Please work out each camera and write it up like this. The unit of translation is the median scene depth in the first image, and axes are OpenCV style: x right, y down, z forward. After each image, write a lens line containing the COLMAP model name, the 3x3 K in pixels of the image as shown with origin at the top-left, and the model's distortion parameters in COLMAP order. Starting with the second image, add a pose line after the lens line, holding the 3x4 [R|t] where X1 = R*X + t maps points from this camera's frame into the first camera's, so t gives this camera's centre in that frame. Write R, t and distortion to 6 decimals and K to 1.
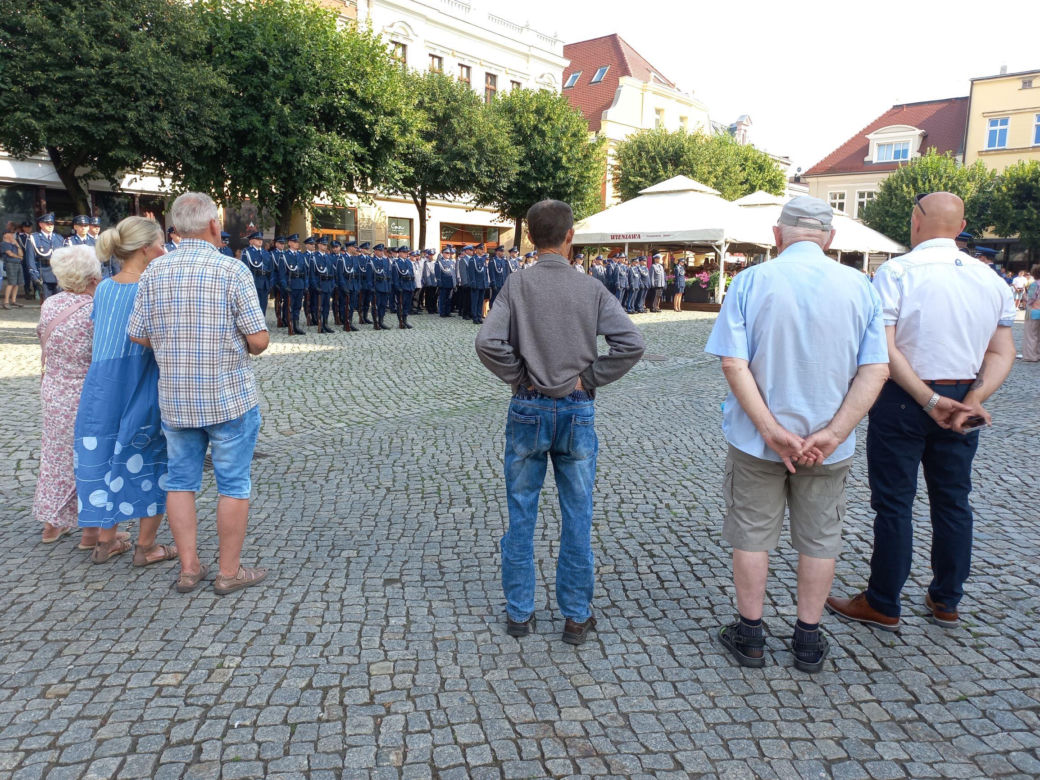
lens RADIAL K [[751.1, 0, 511.4], [0, 751.1, 376.8], [0, 0, 1]] dist [0.026061, 0.006847]
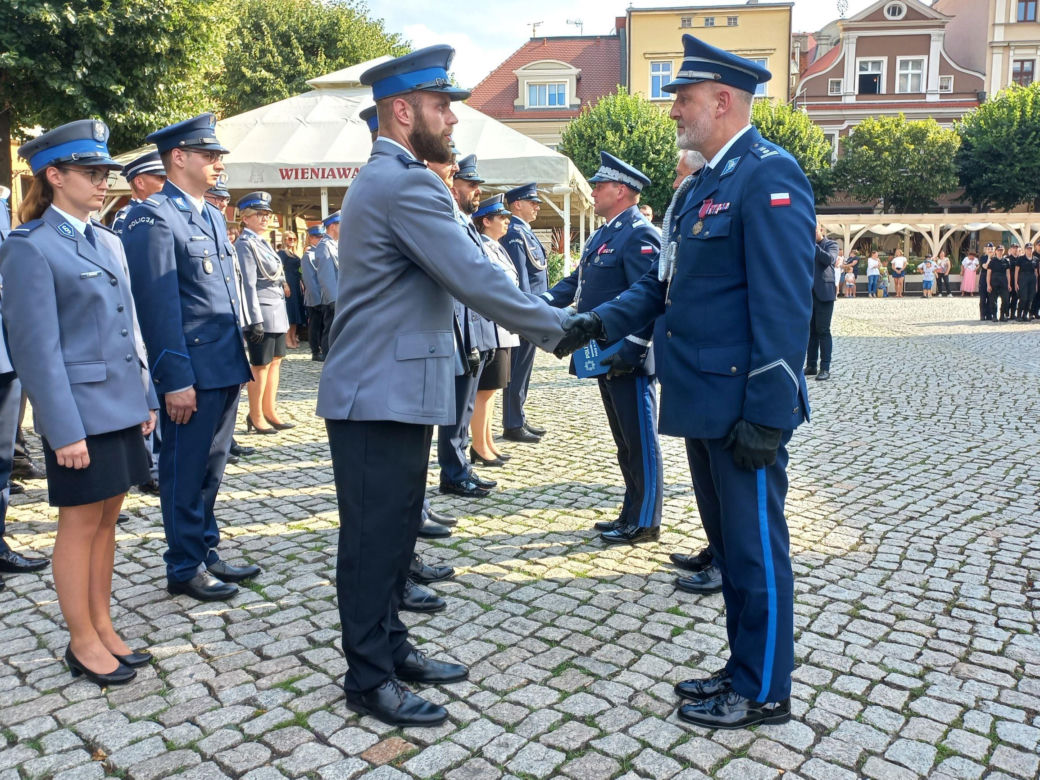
lens RADIAL K [[862.7, 0, 539.7], [0, 862.7, 360.1], [0, 0, 1]] dist [0.055922, -0.055367]
pose [[0.821918, -0.090728, 0.562334, -0.018594], [0.102375, 0.994687, 0.010851, -0.056392], [-0.560330, 0.048650, 0.826839, 0.391818]]
